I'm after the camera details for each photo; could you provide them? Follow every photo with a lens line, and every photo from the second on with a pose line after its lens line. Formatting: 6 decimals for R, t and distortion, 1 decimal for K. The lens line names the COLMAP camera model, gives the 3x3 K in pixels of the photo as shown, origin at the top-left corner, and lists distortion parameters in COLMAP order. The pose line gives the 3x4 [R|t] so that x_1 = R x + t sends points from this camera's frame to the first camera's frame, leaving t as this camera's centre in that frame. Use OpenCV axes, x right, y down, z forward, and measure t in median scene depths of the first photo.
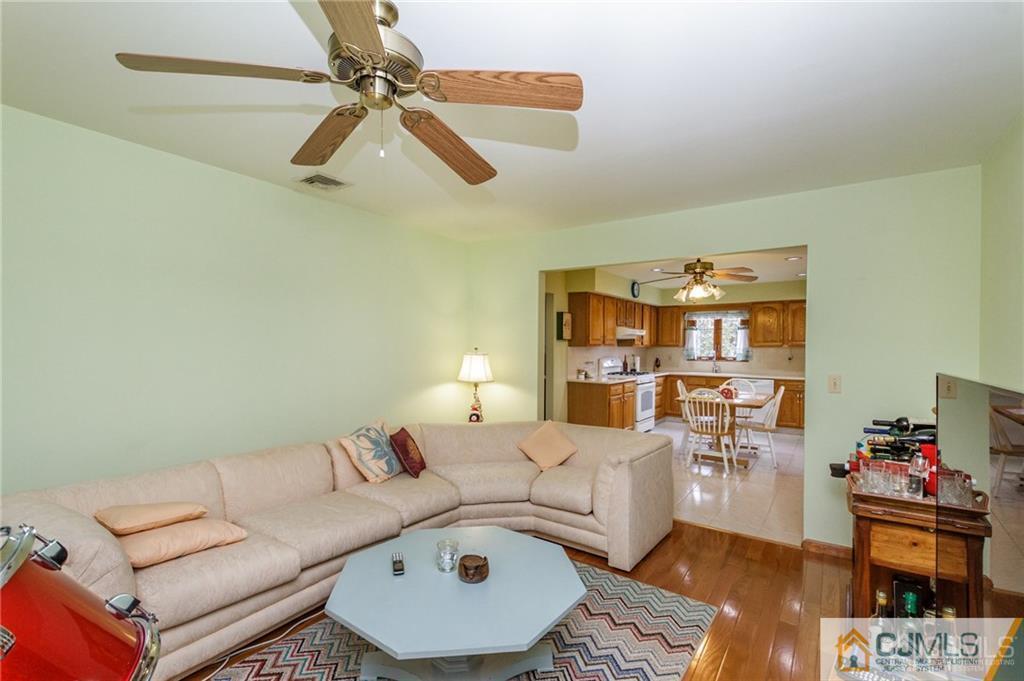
lens RADIAL K [[467.4, 0, 496.7], [0, 467.4, 353.2], [0, 0, 1]] dist [0.015082, -0.002771]
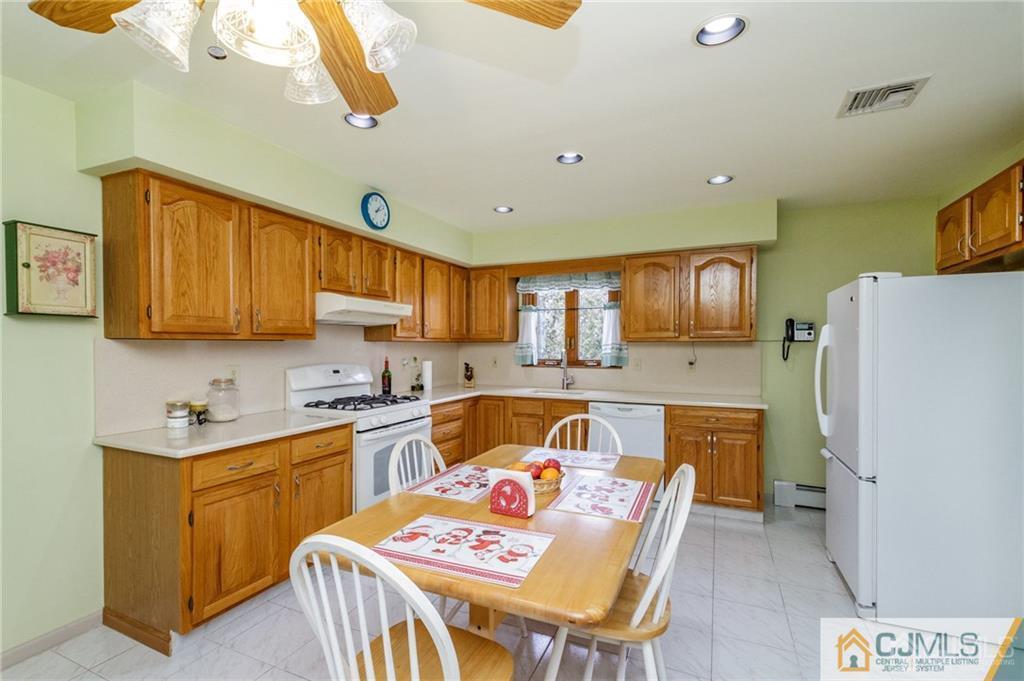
lens RADIAL K [[467.4, 0, 503.5], [0, 467.4, 347.4], [0, 0, 1]] dist [0.015082, -0.002771]
pose [[0.980239, -0.006730, 0.197702, 0.295057], [0.008279, 0.999941, -0.007006, -0.003175], [-0.197643, 0.008505, 0.980237, 0.495471]]
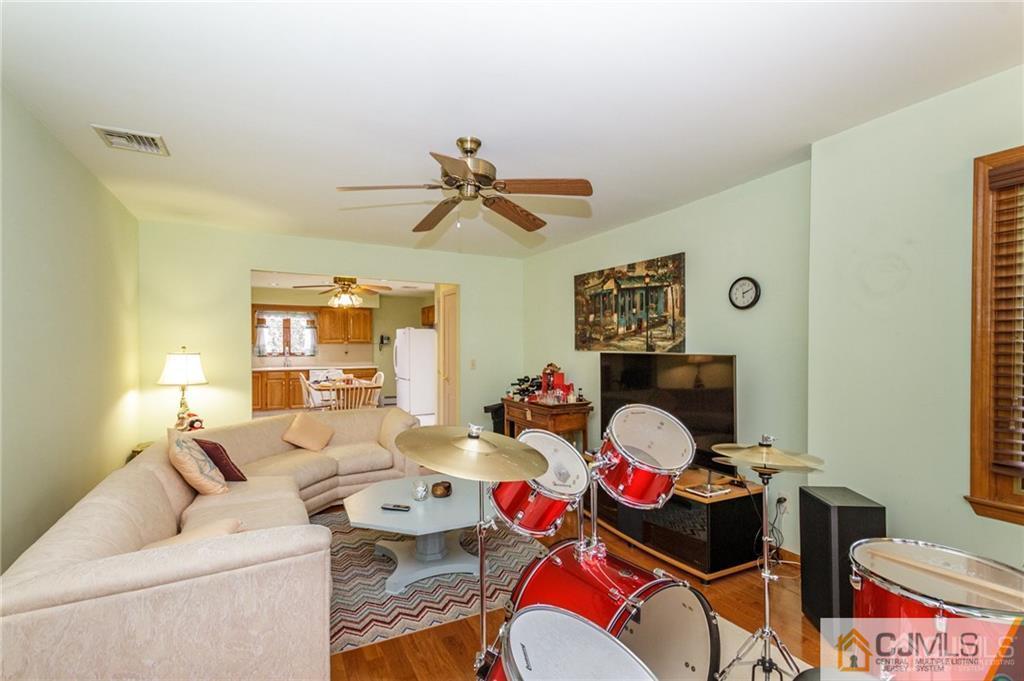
lens RADIAL K [[467.4, 0, 518.0], [0, 467.4, 345.5], [0, 0, 1]] dist [0.015082, -0.002771]
pose [[0.432903, -0.009399, 0.901391, -0.304948], [0.016531, 0.999860, 0.002487, -0.002676], [-0.901289, 0.013824, 0.432998, 0.025810]]
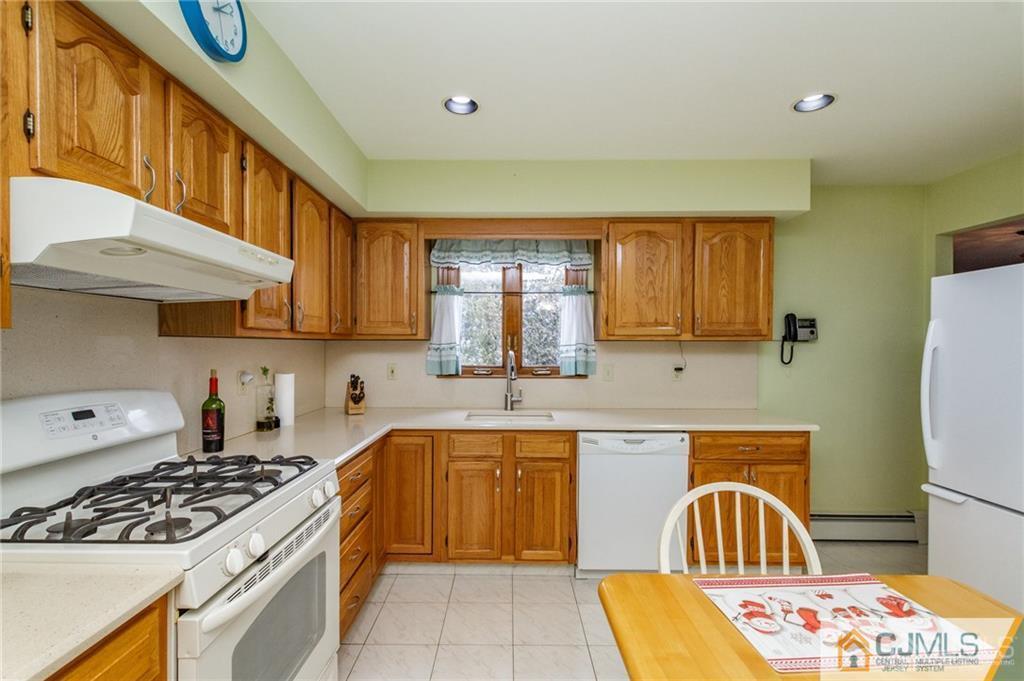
lens RADIAL K [[467.4, 0, 509.4], [0, 467.4, 345.1], [0, 0, 1]] dist [0.015082, -0.002771]
pose [[0.809985, -0.004343, 0.586434, 0.254903], [0.010777, 0.999914, -0.007479, -0.006562], [-0.586351, 0.012378, 0.809962, 0.718183]]
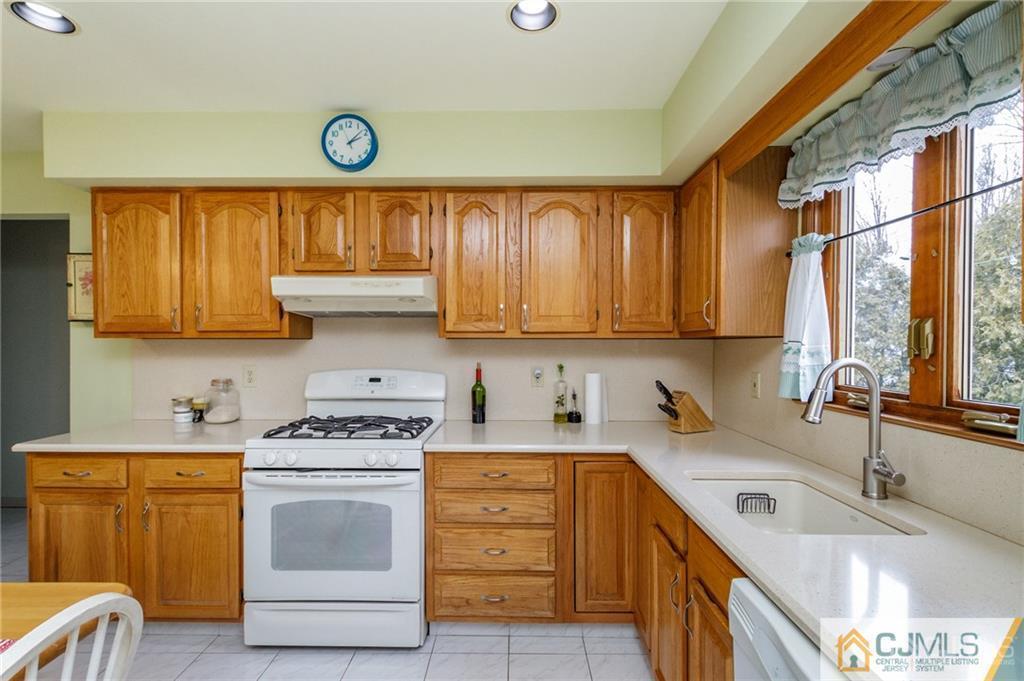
lens RADIAL K [[467.4, 0, 510.7], [0, 467.4, 345.7], [0, 0, 1]] dist [0.015082, -0.002771]
pose [[0.581349, -0.003301, -0.813648, 0.535962], [-0.009539, 0.999895, -0.010872, -0.006036], [0.813599, 0.014082, 0.581256, 0.825028]]
